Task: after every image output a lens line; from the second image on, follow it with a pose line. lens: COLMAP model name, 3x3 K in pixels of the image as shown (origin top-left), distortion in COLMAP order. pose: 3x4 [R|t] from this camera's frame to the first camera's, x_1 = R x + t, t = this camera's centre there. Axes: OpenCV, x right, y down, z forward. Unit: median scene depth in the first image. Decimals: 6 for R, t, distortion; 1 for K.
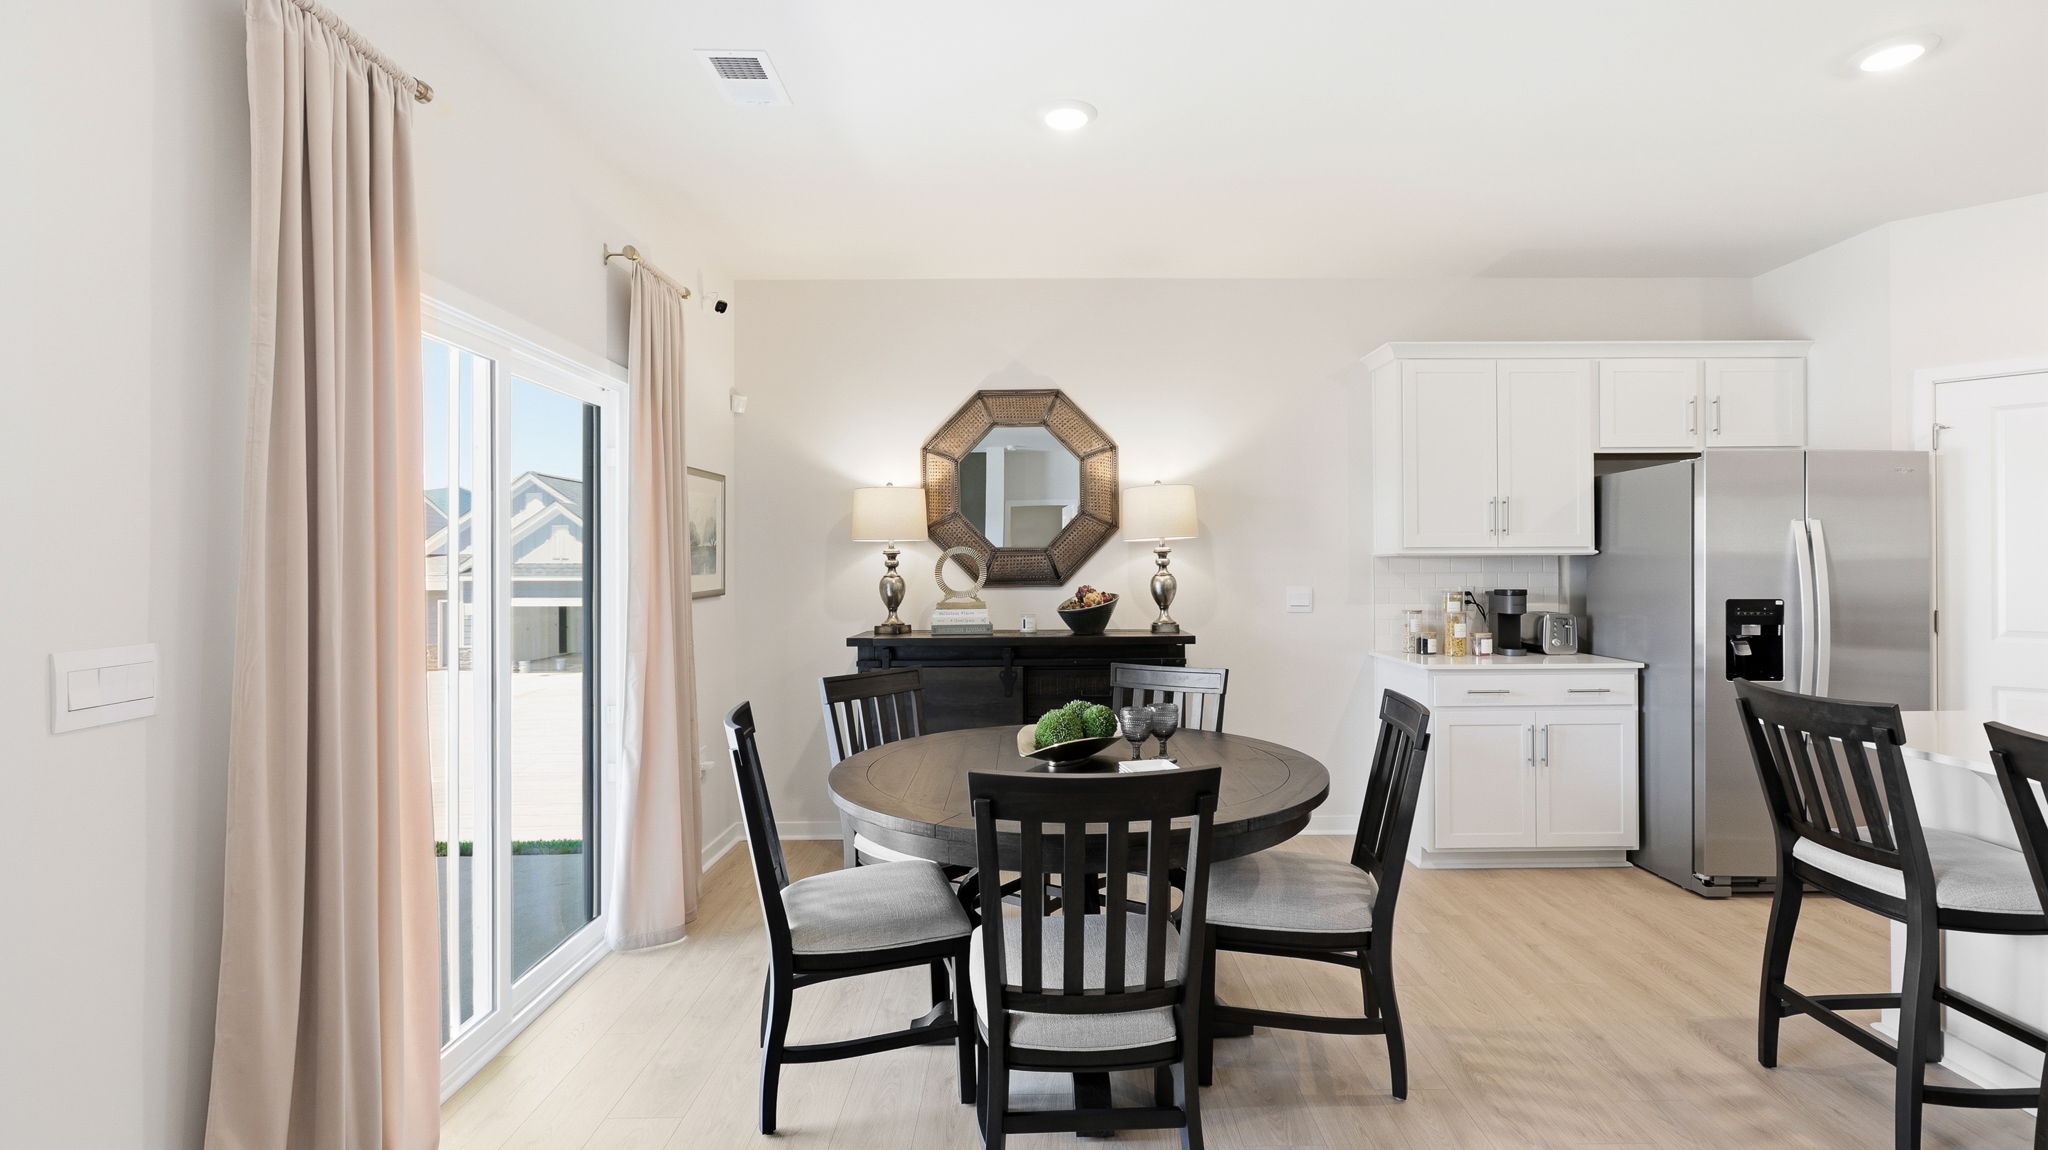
lens RADIAL K [[931.2, 0, 1031.1], [0, 931.2, 559.0], [0, 0, 1]] dist [0.001581, 0.000195]
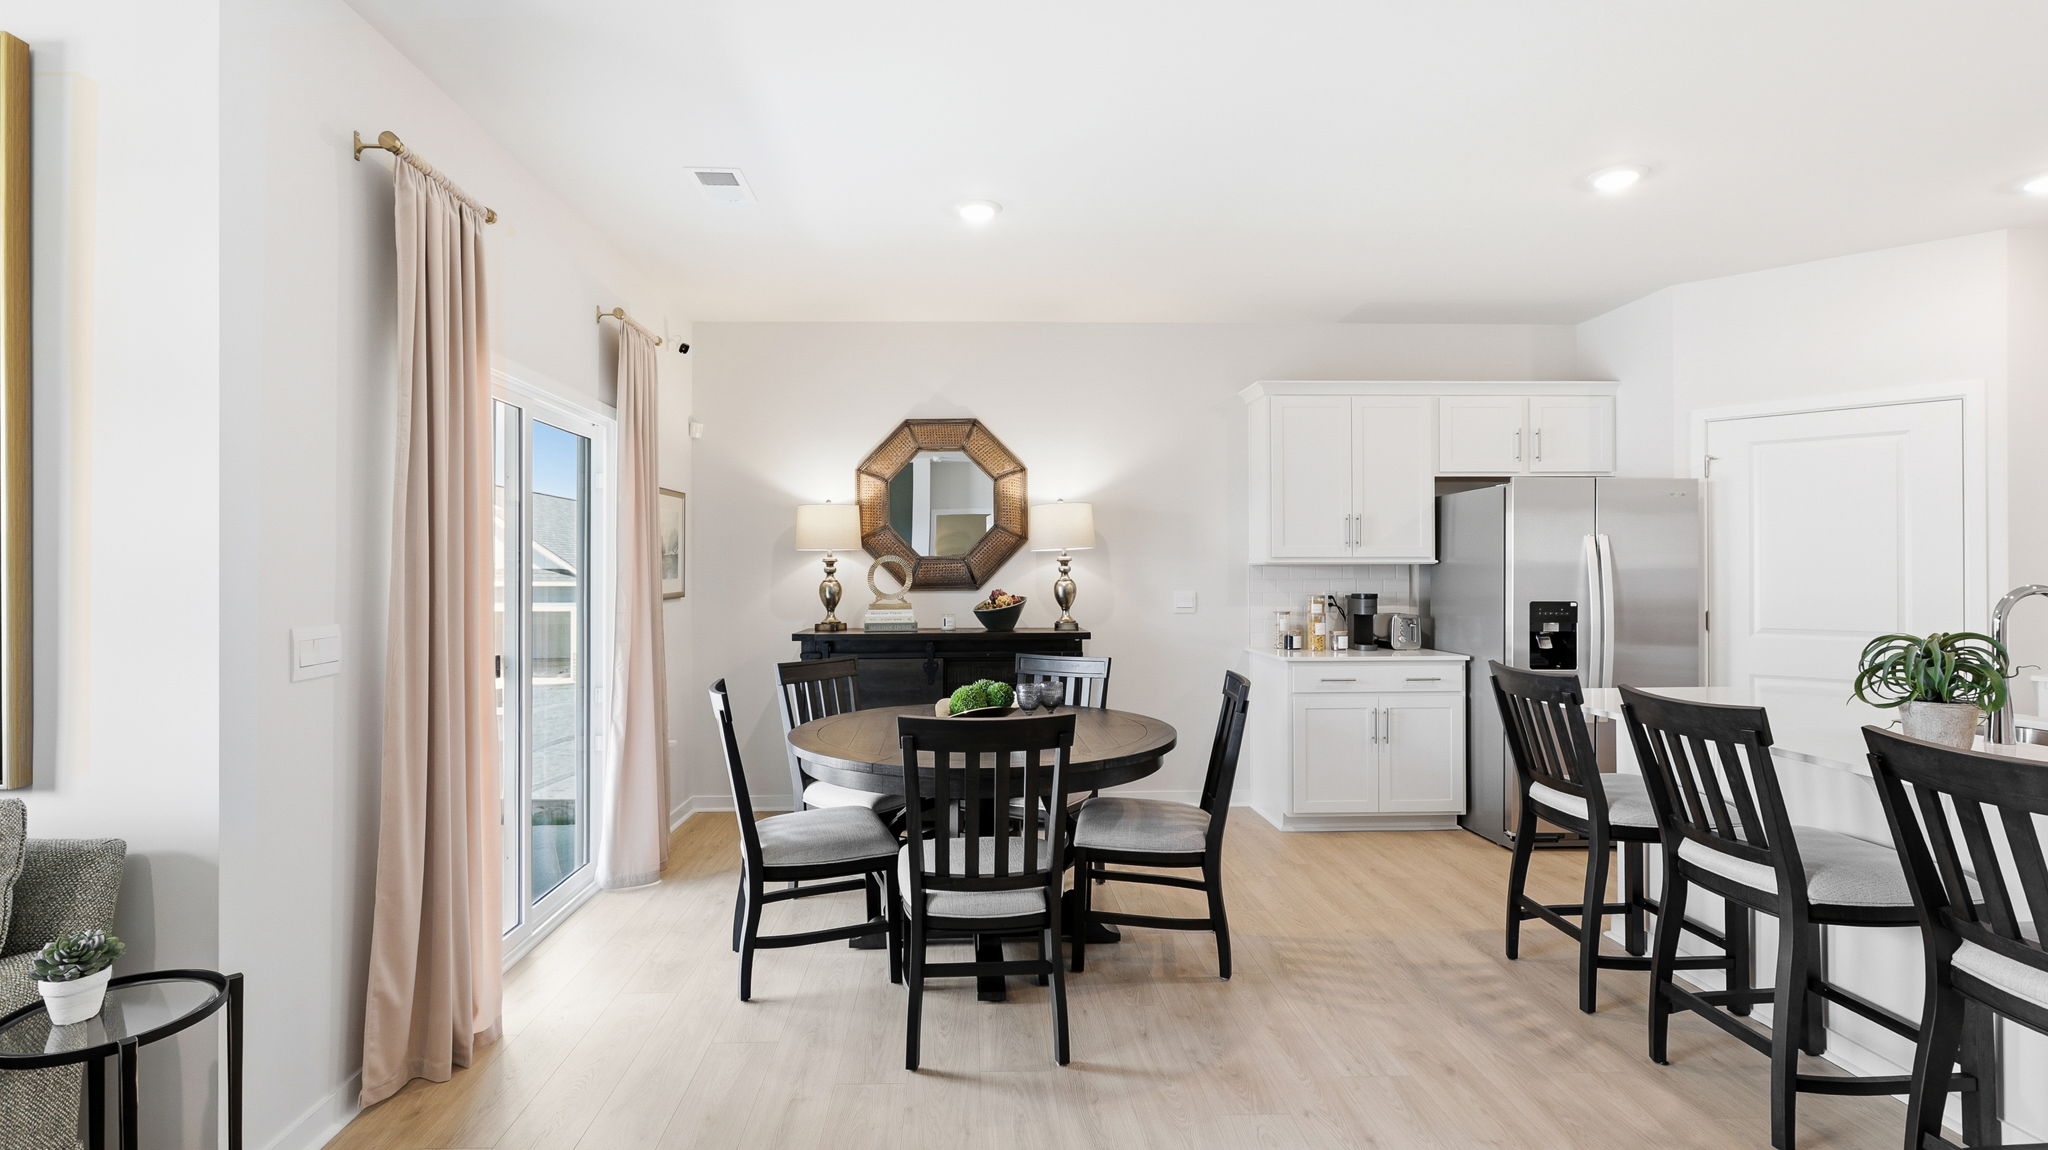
lens RADIAL K [[950.4, 0, 969.1], [0, 950.4, 564.3], [0, 0, 1]] dist [-0.002019, -0.000253]
pose [[0.999941, 0.002698, 0.010491, 0.011462], [-0.002686, 0.999996, -0.001127, -0.001355], [-0.010494, 0.001099, 0.999944, -0.201137]]
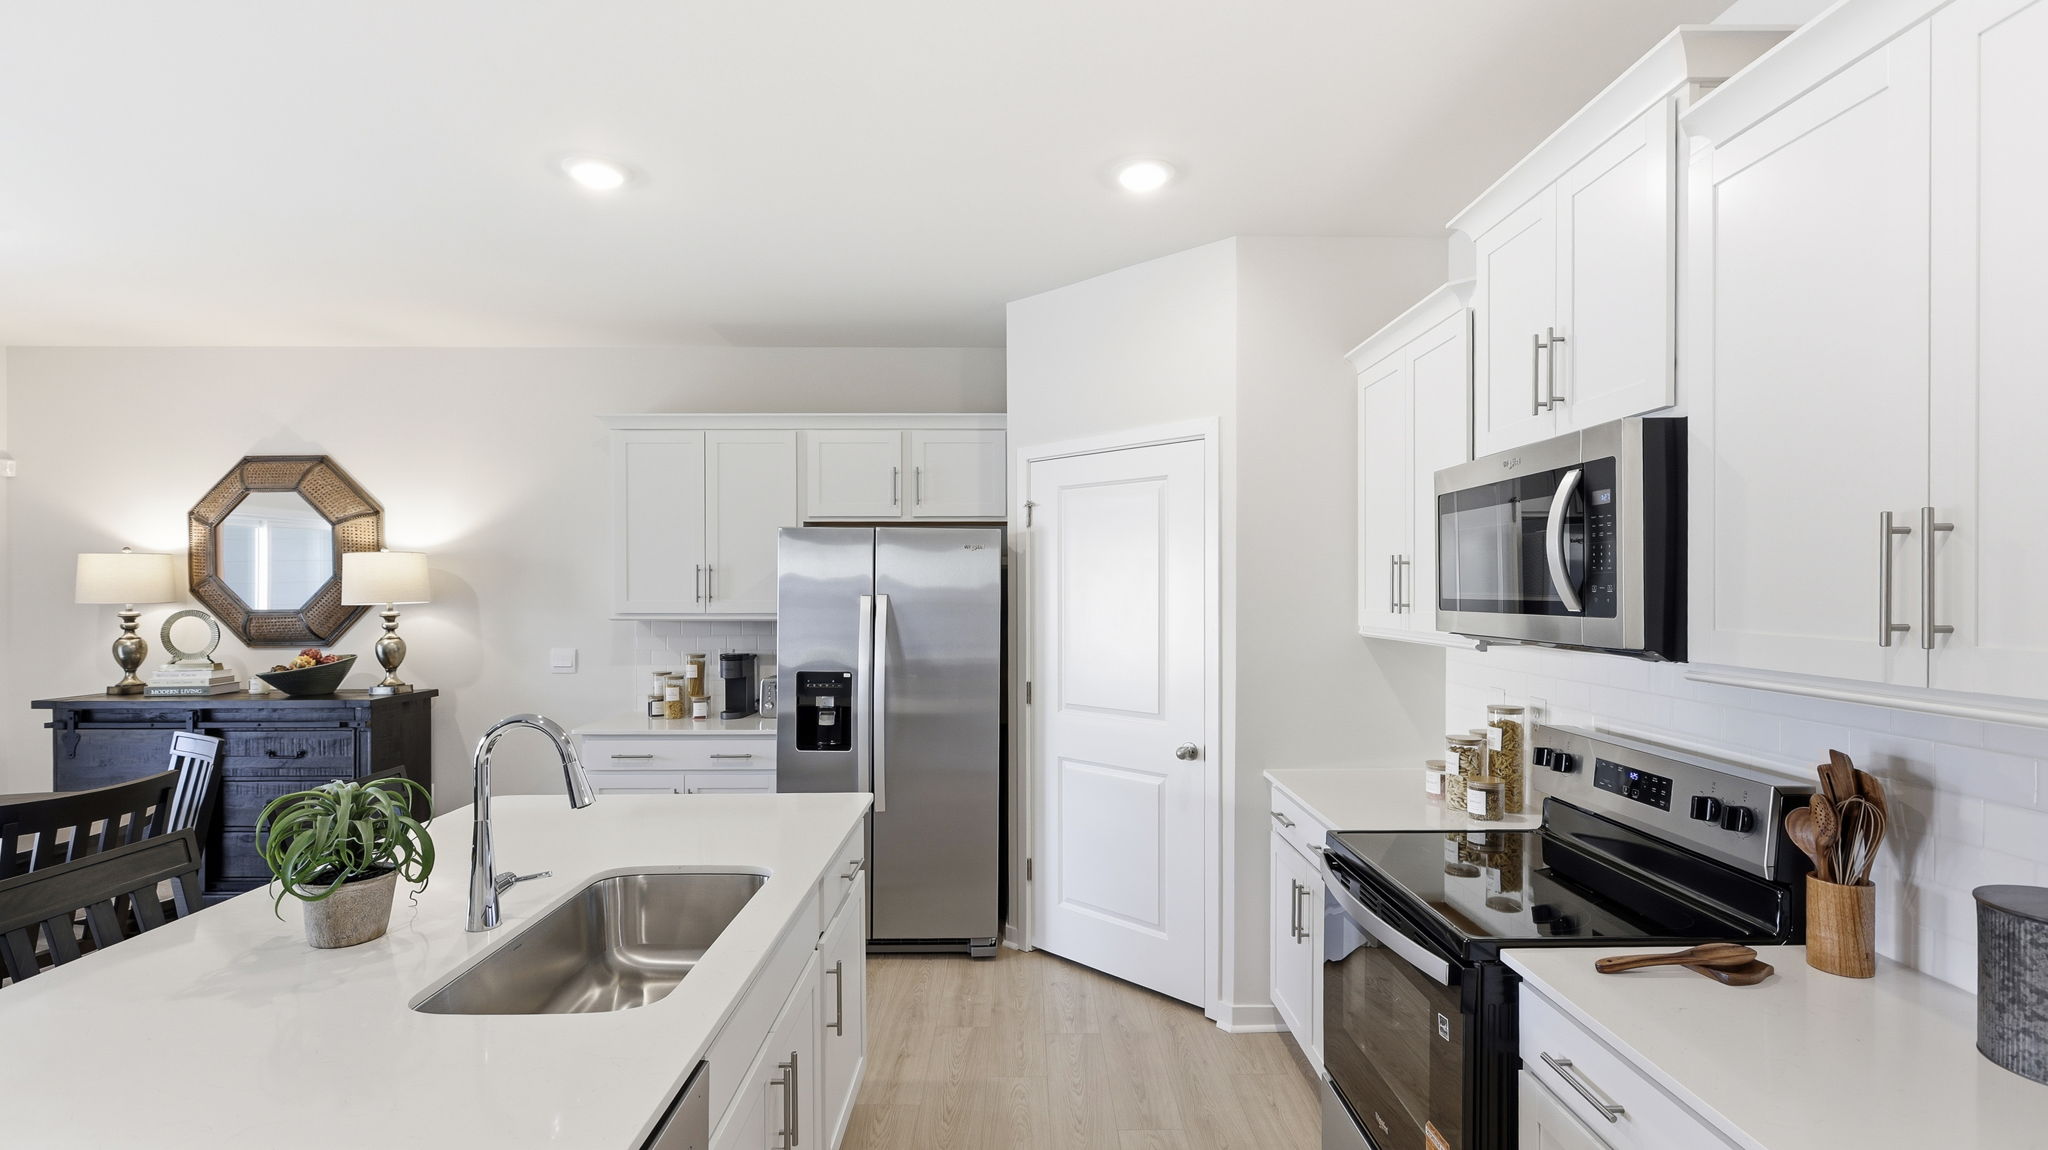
lens RADIAL K [[932.5, 0, 1029.4], [0, 932.5, 586.6], [0, 0, 1]] dist [-0.002330, -0.000246]
pose [[0.999989, 0.004507, 0.000834, 0.948207], [-0.004513, 0.999968, 0.006634, -0.056010], [-0.000804, -0.006638, 0.999978, -0.030980]]
